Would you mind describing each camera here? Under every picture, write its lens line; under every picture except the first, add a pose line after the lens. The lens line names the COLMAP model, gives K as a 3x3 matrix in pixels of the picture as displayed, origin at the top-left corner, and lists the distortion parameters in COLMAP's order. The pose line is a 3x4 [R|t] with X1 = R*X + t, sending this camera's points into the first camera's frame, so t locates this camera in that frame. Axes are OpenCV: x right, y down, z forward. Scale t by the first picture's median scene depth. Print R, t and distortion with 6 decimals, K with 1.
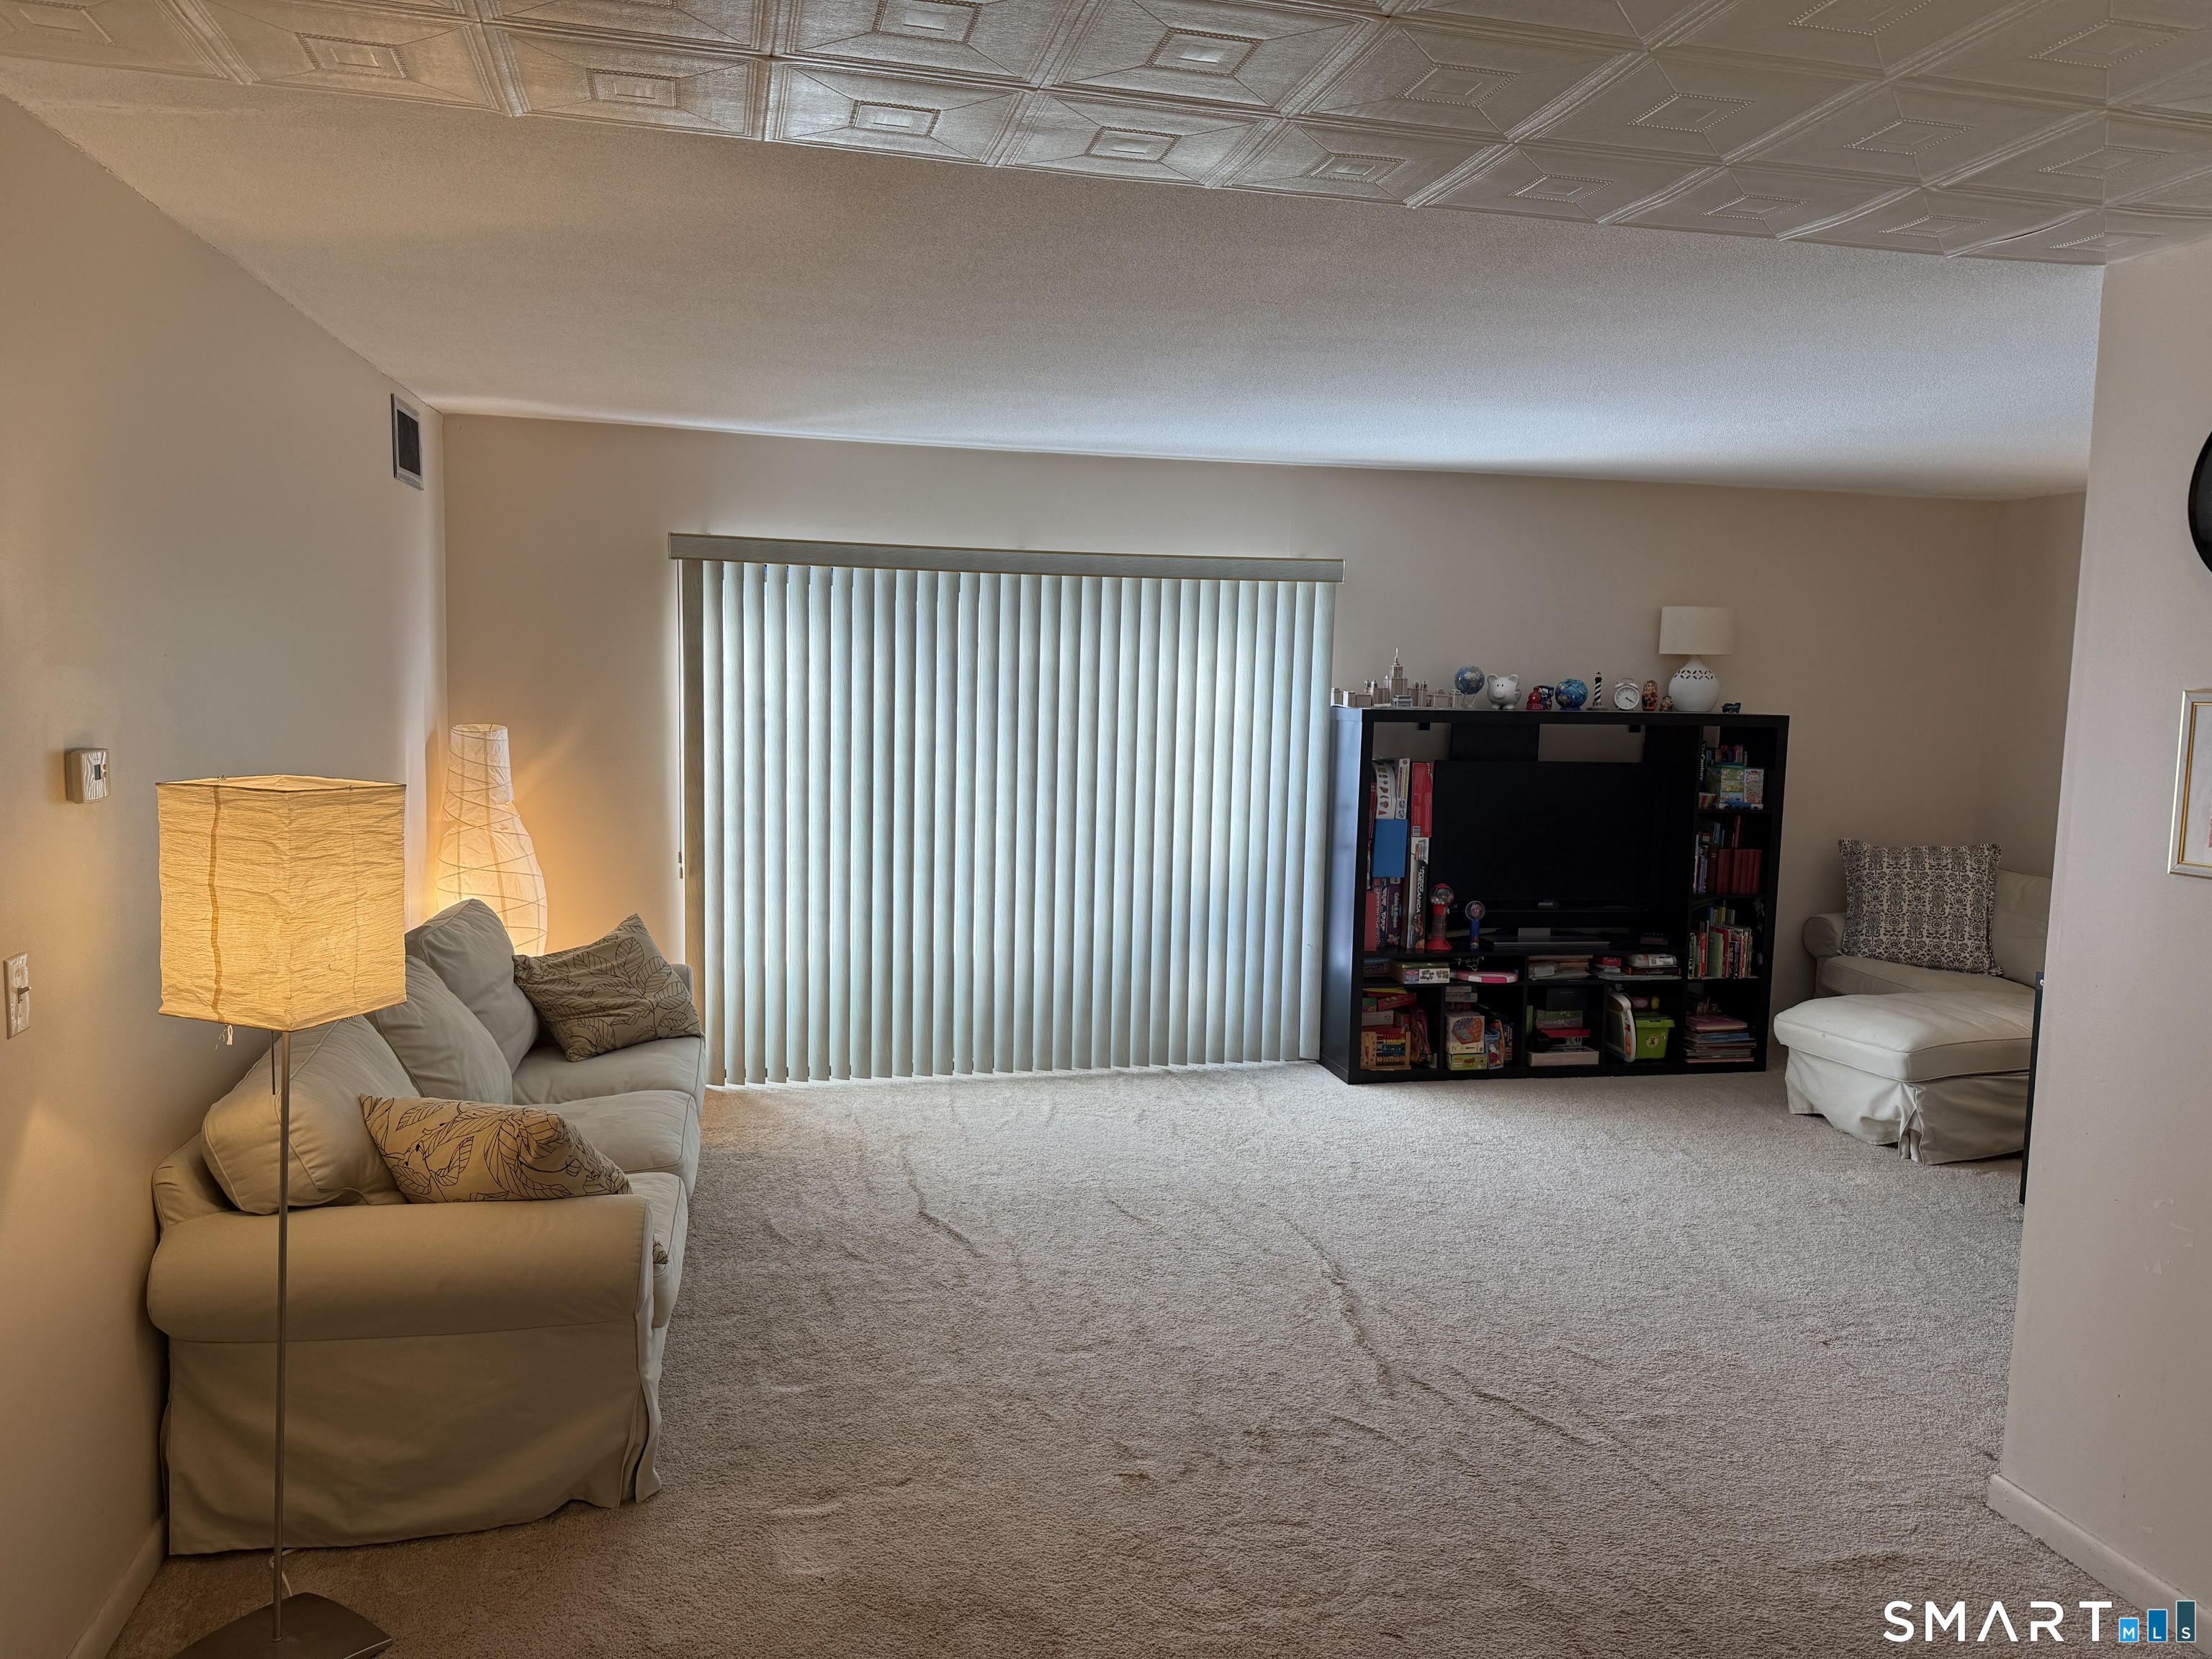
lens RADIAL K [[1547.3, 0, 1099.3], [0, 1547.3, 822.3], [0, 0, 1]] dist [0.125112, -0.169206]
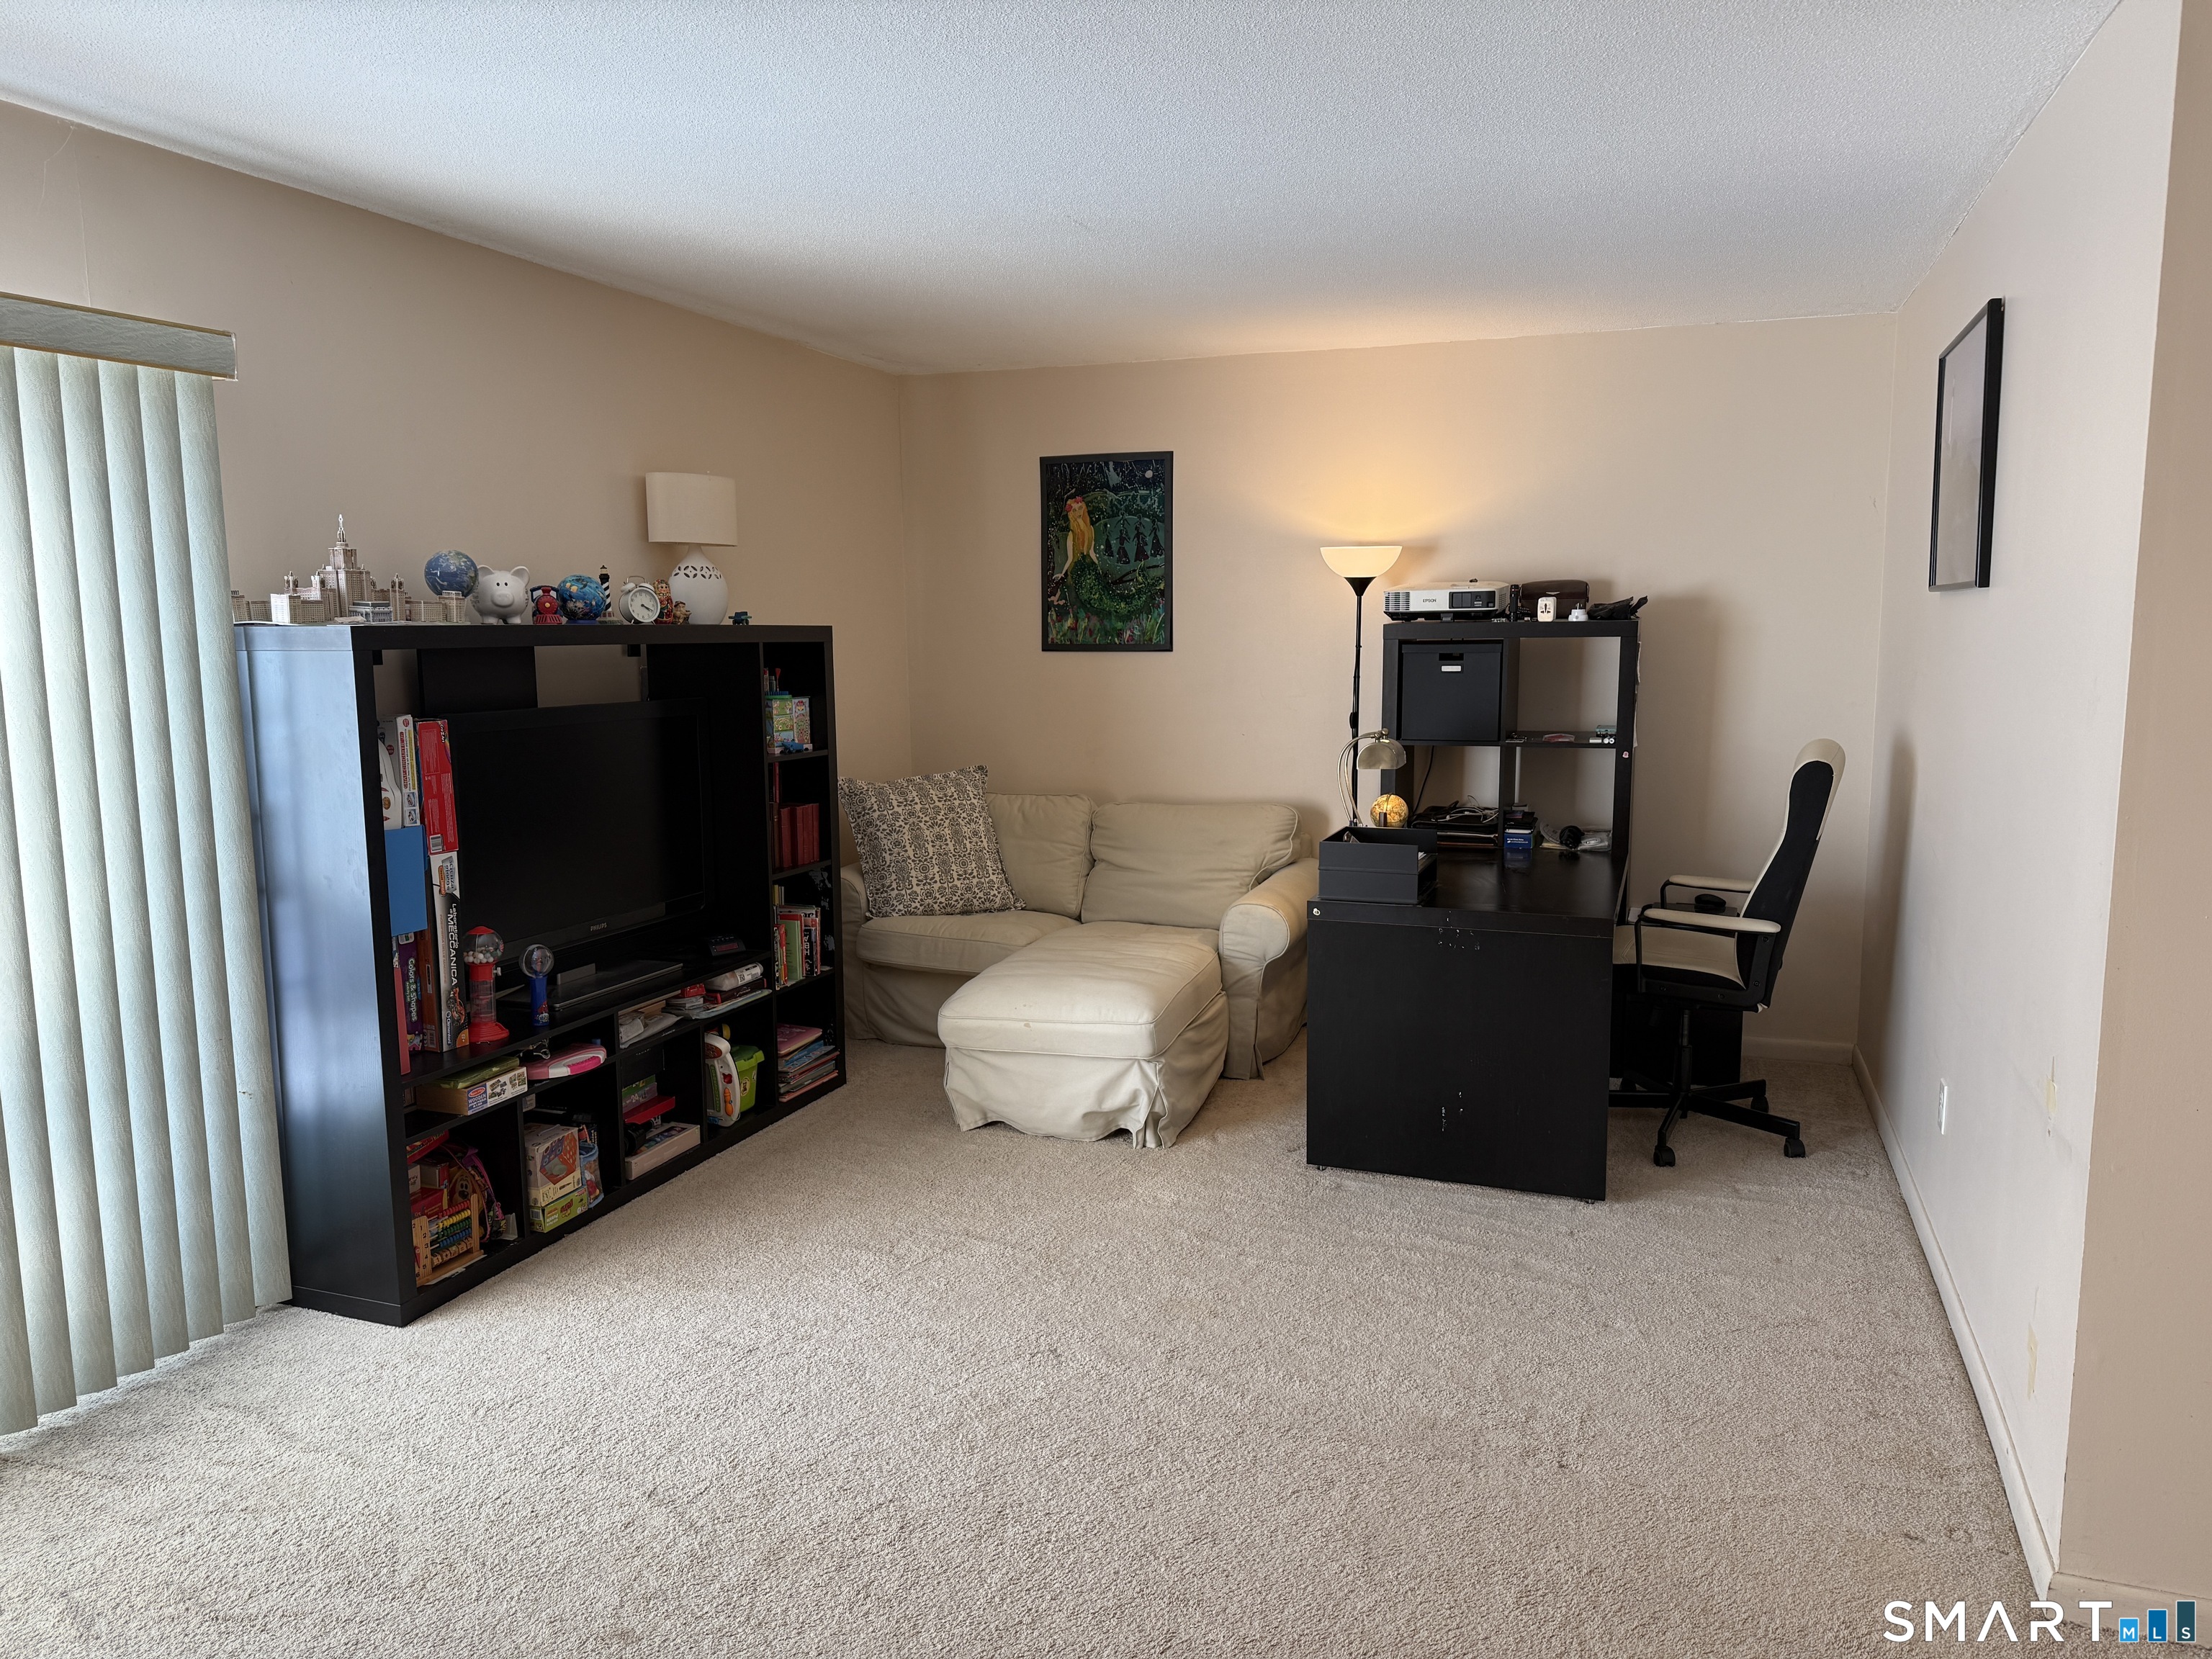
lens RADIAL K [[1529.3, 0, 1113.8], [0, 1529.3, 827.1], [0, 0, 1]] dist [0.170545, -0.289269]
pose [[0.550674, -0.135907, 0.823582, -0.124190], [0.101226, 0.990247, 0.095727, -0.029303], [-0.828560, 0.030653, 0.559061, 0.481382]]
